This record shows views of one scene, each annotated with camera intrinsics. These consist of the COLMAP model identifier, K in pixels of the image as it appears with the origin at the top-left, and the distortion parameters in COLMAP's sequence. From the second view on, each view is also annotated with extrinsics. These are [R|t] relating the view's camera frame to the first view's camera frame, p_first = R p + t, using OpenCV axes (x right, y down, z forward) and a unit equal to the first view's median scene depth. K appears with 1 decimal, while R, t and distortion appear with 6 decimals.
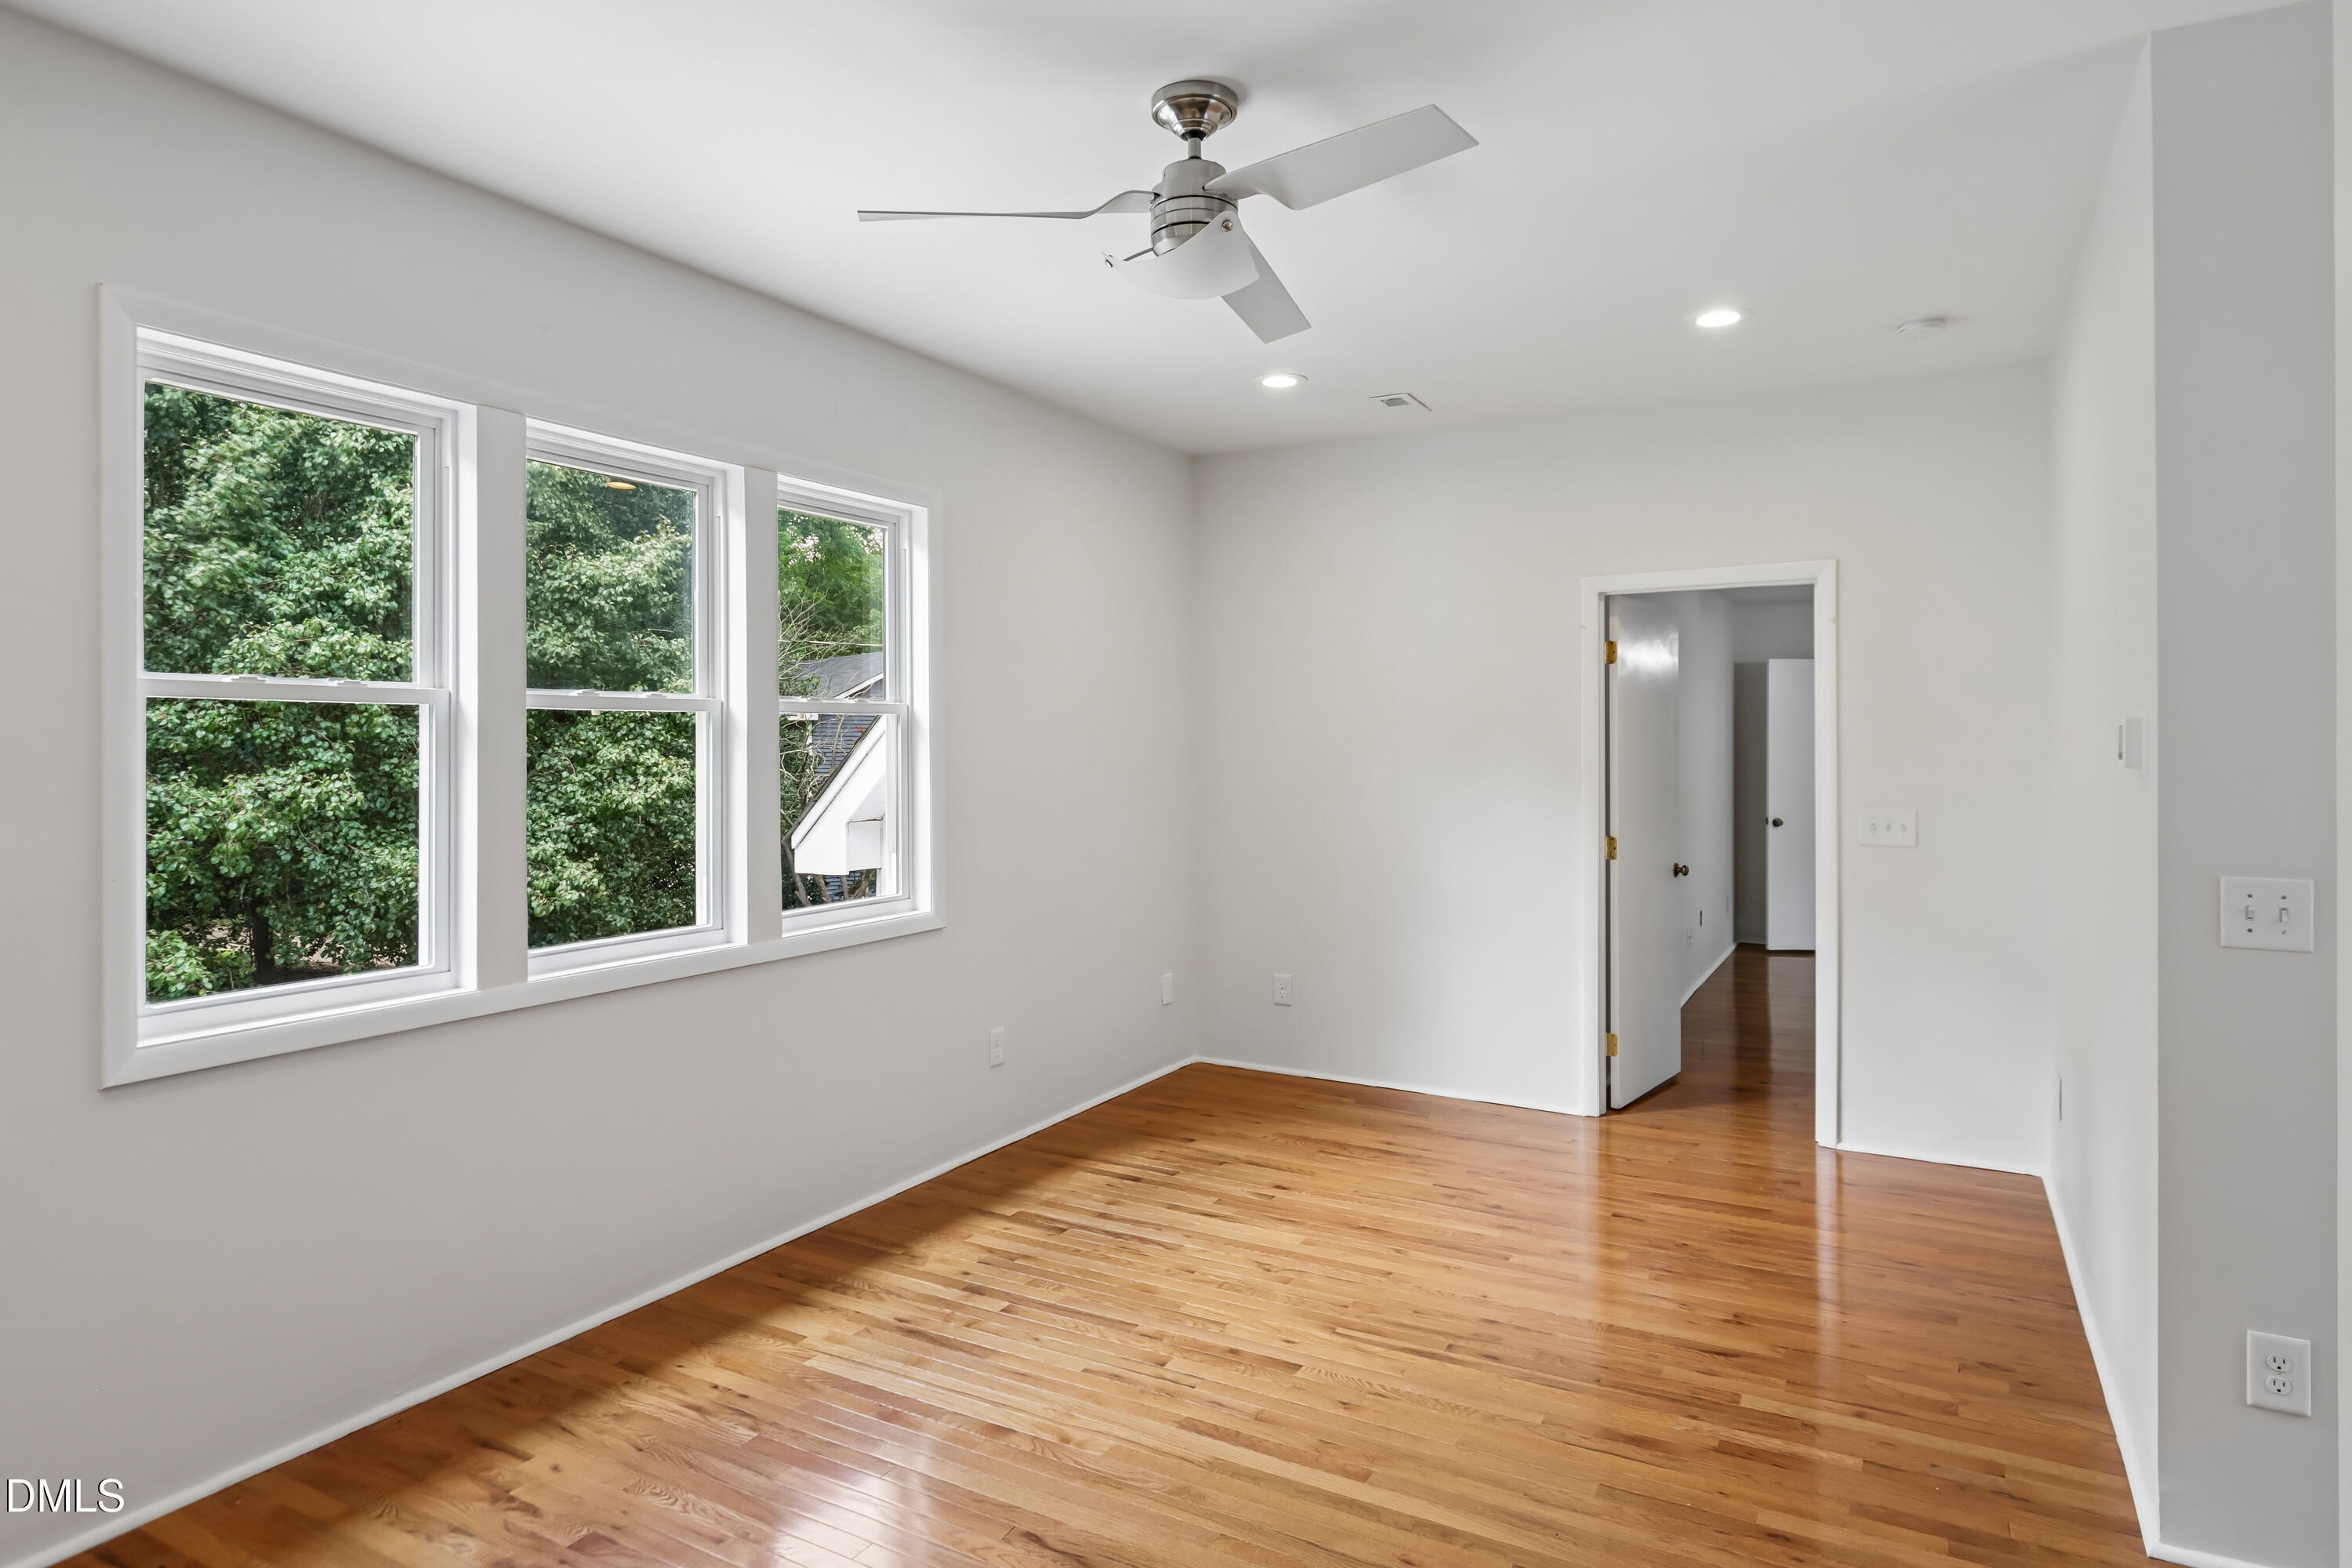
lens RADIAL K [[1345.6, 0, 1176.9], [0, 1345.6, 731.4], [0, 0, 1]] dist [0.000262, 0.000054]
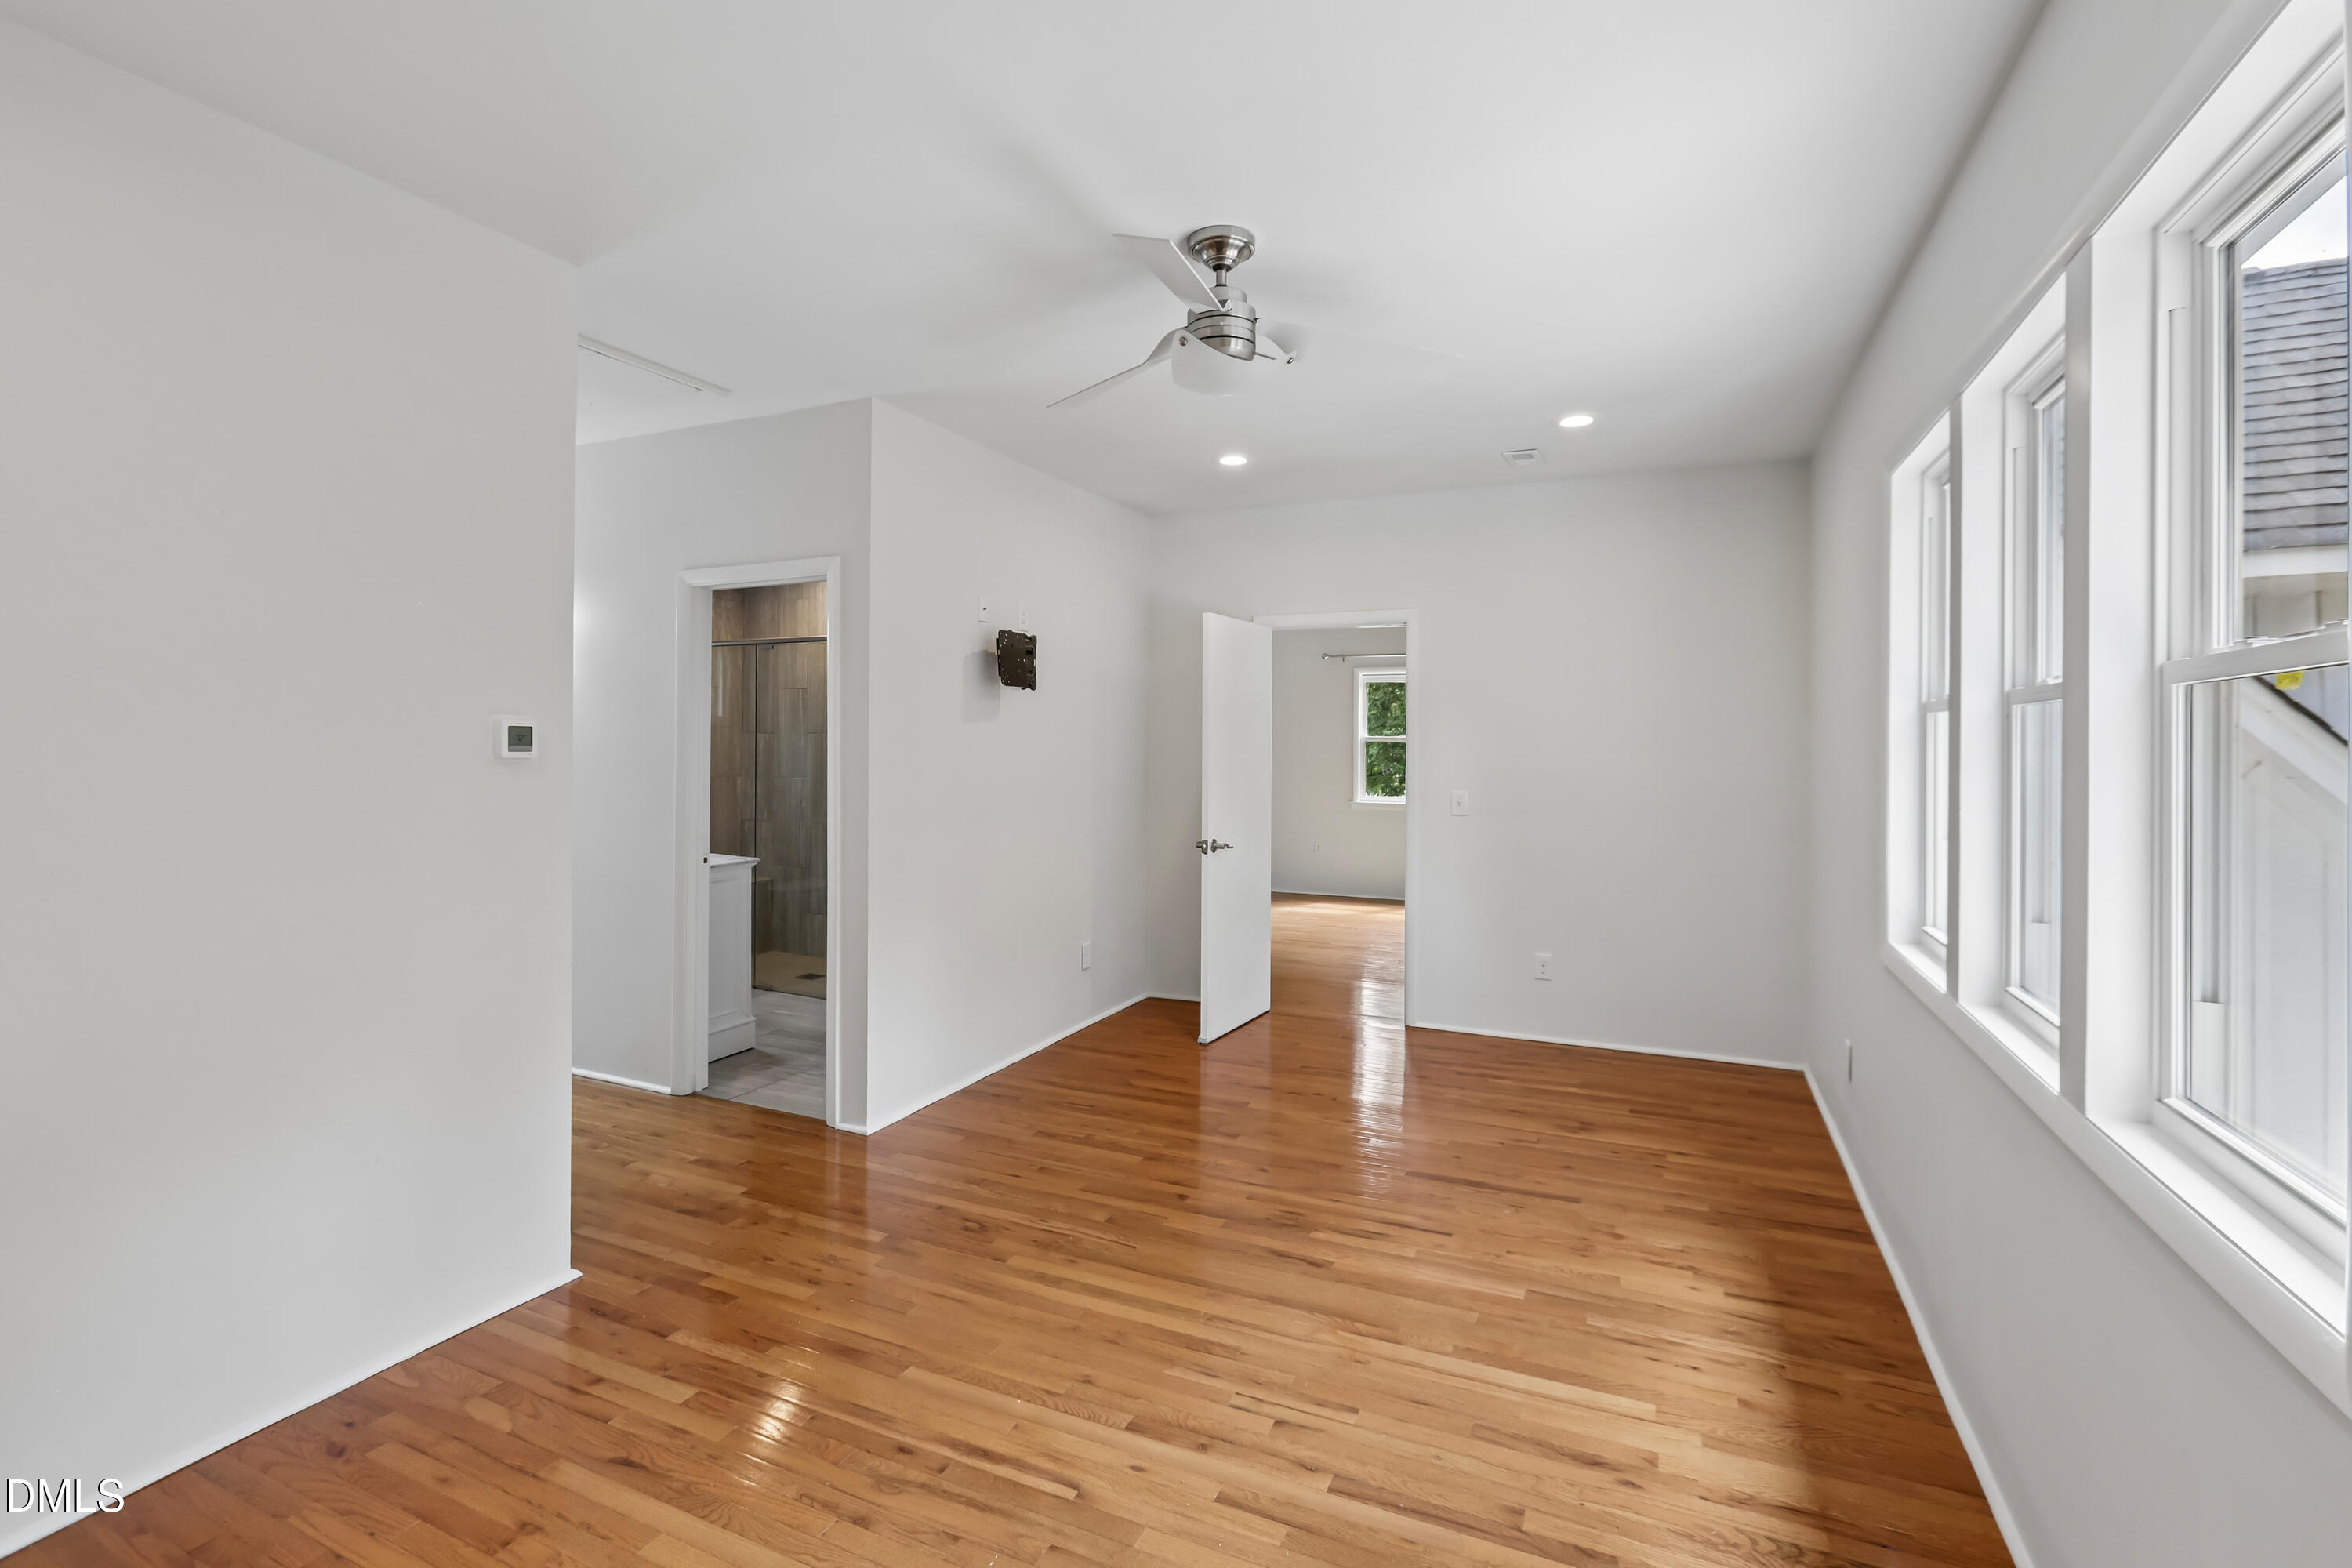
lens RADIAL K [[1067.4, 0, 1161.5], [0, 1067.4, 775.6], [0, 0, 1]] dist [0.000630, -0.000724]
pose [[-0.997431, -0.004007, -0.071524, 0.123994], [-0.005291, 0.999828, 0.017772, 0.018355], [0.071441, 0.018105, -0.997281, 1.752004]]
